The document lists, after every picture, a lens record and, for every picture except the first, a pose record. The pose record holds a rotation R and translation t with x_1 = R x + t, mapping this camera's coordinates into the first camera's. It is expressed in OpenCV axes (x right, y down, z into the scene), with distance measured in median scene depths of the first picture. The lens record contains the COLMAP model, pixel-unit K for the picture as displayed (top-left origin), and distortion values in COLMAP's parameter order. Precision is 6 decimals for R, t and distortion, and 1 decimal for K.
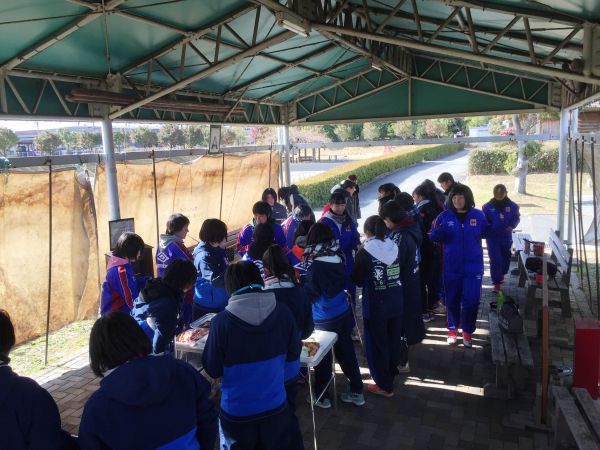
lens RADIAL K [[501.4, 0, 303.0], [0, 501.4, 224.6], [0, 0, 1]] dist [0.028122, -0.005497]
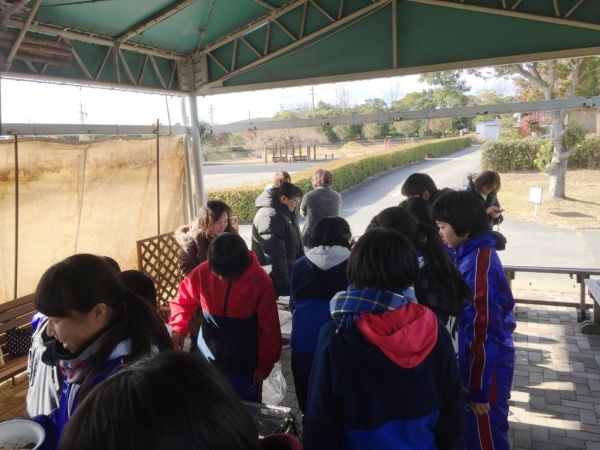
lens RADIAL K [[501.4, 0, 303.0], [0, 501.4, 224.6], [0, 0, 1]] dist [0.028122, -0.005497]
pose [[0.999872, -0.012805, -0.009592, 0.062821], [0.012789, 0.999917, -0.001820, -0.024005], [0.009615, 0.001698, 0.999952, 0.244897]]
